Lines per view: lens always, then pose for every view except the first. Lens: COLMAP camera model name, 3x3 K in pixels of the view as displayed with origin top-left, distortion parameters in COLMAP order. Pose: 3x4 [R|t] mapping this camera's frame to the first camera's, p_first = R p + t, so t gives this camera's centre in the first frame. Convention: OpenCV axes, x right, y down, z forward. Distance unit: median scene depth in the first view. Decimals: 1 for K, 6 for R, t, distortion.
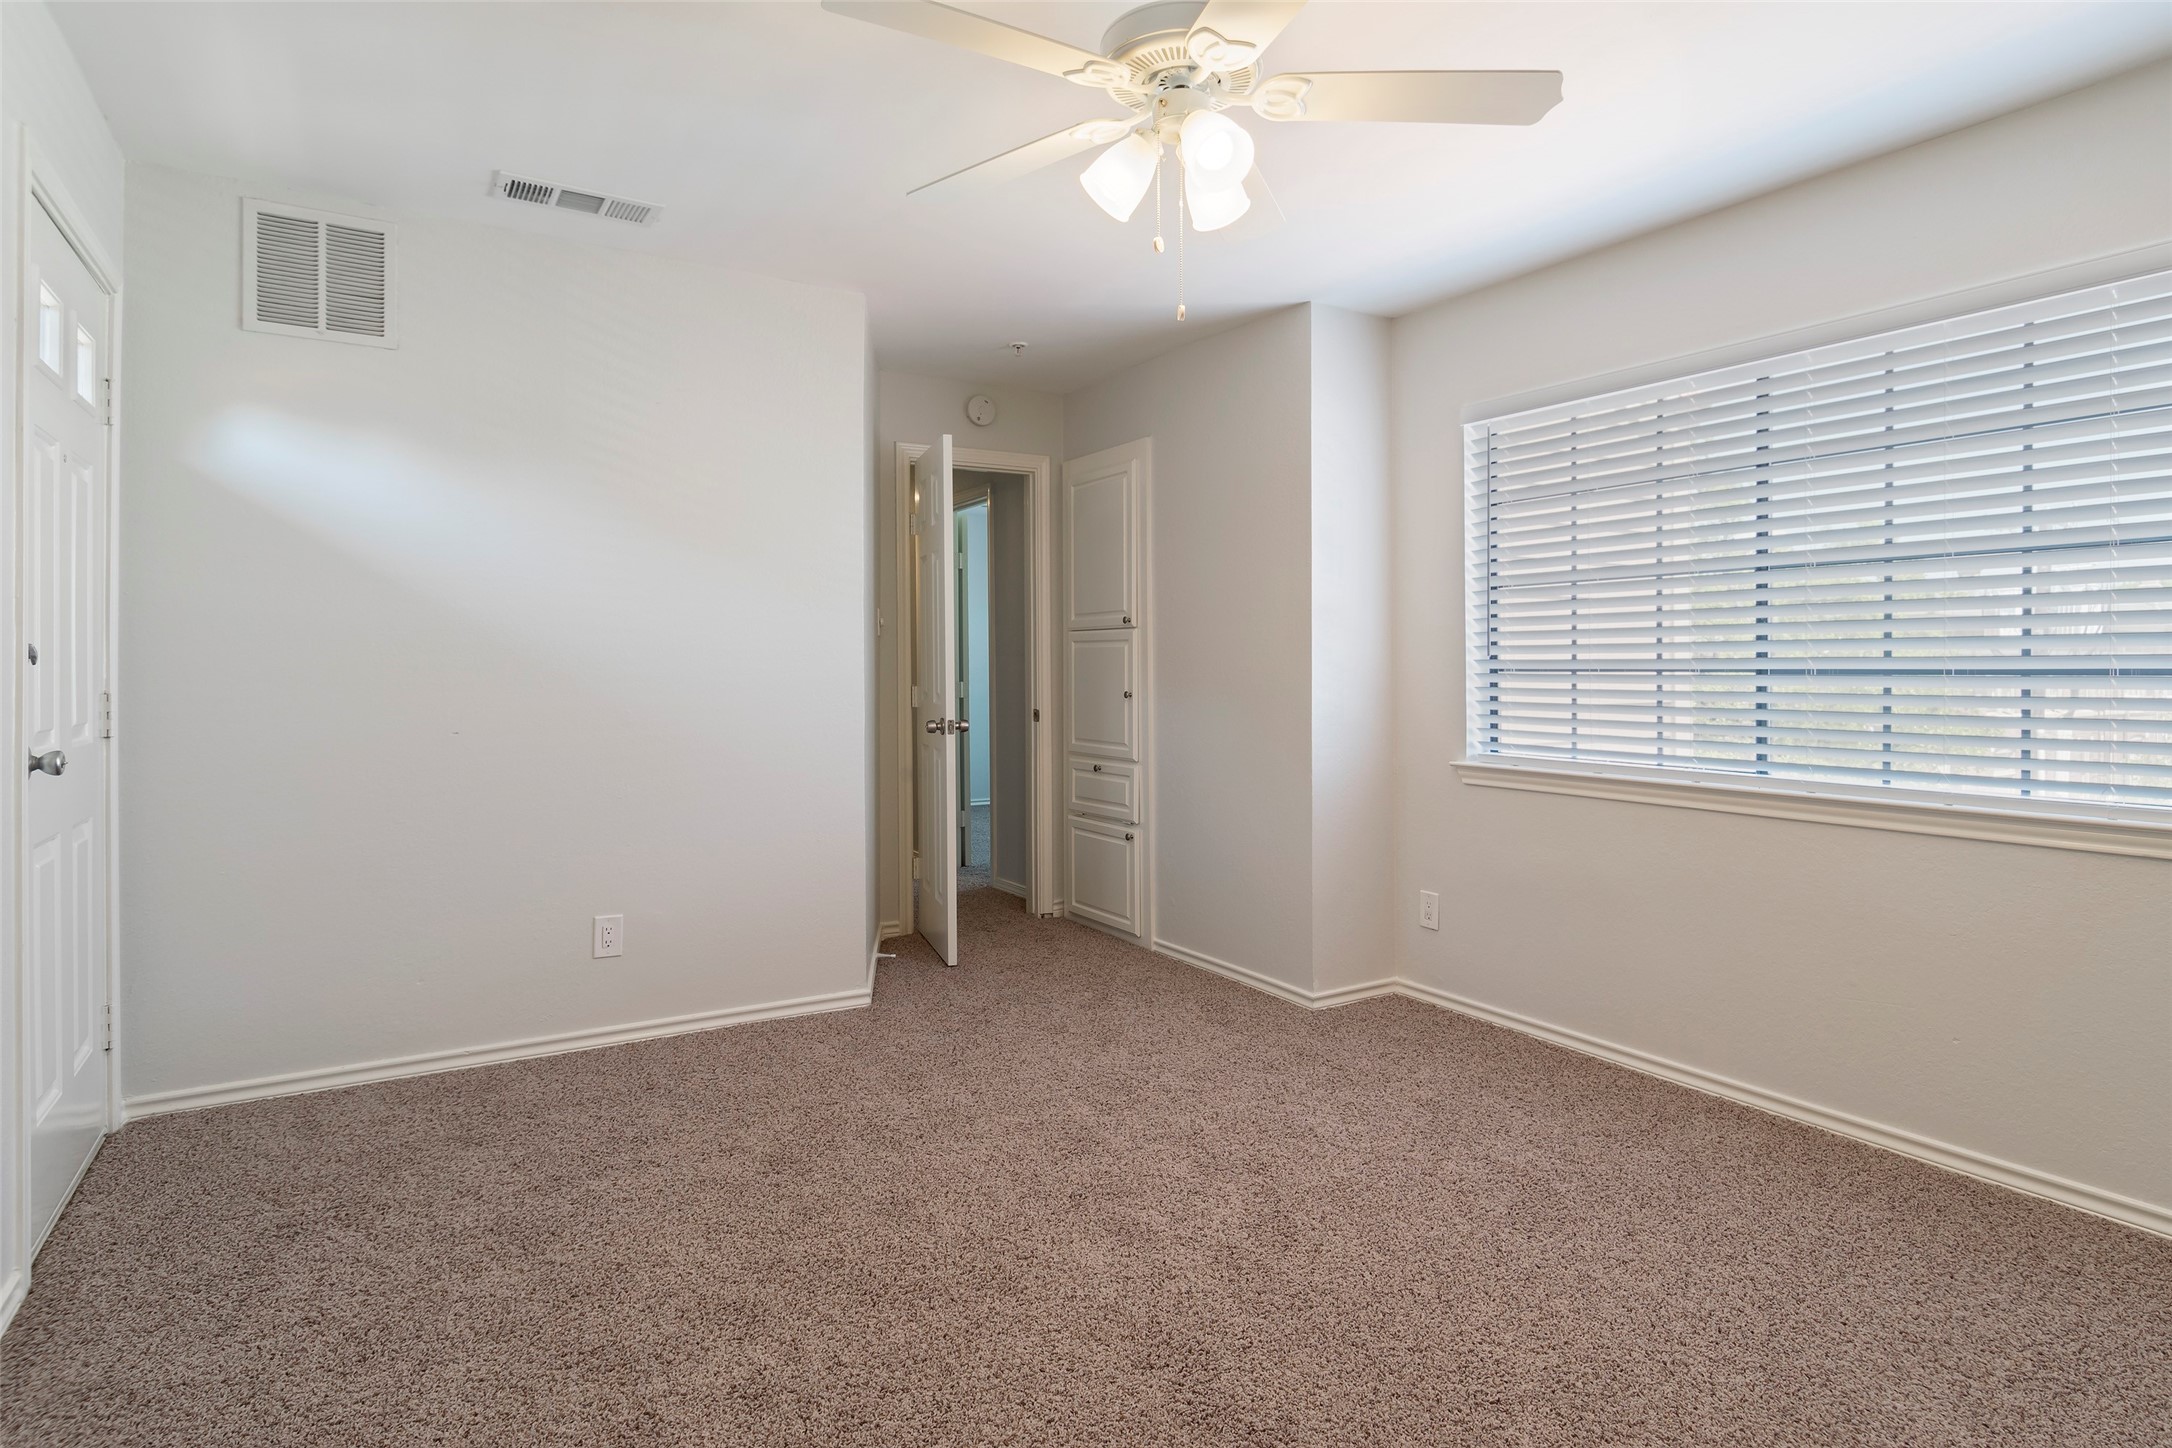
lens RADIAL K [[1158.4, 0, 1061.5], [0, 1158.4, 661.7], [0, 0, 1]] dist [0.017633, -0.012257]
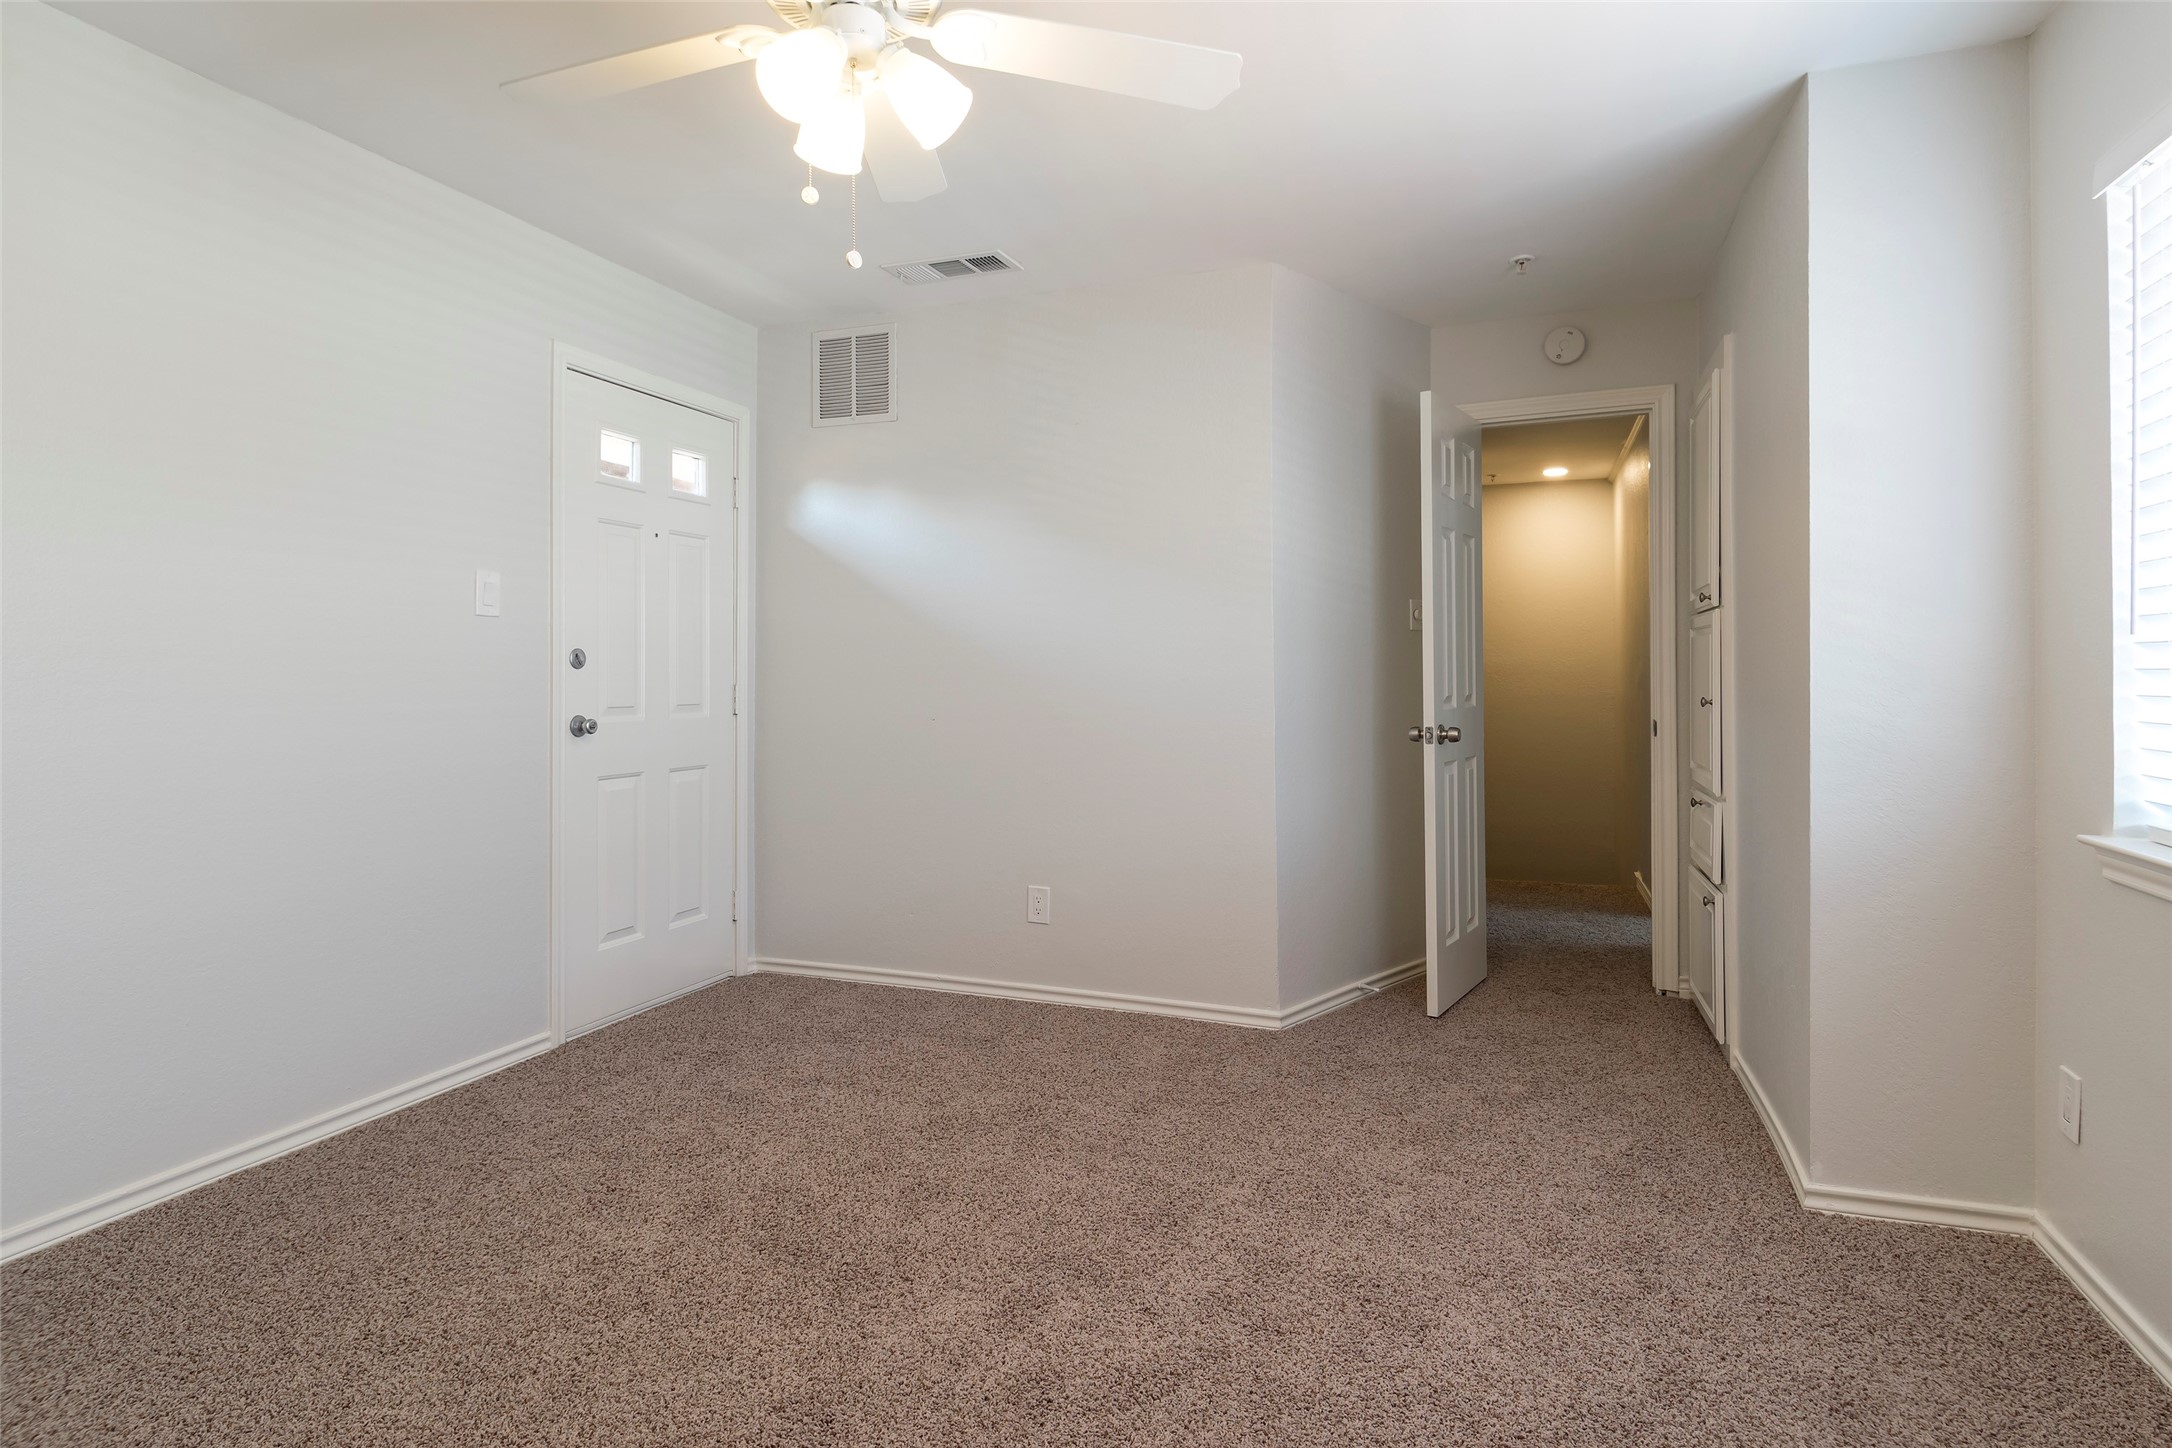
lens RADIAL K [[1158.4, 0, 1060.2], [0, 1158.4, 674.4], [0, 0, 1]] dist [0.017633, -0.012257]
pose [[0.613722, 0.000109, -0.789523, 0.564368], [0.007200, 0.999958, 0.005735, 0.006425], [0.789490, -0.009204, 0.613695, 0.361697]]
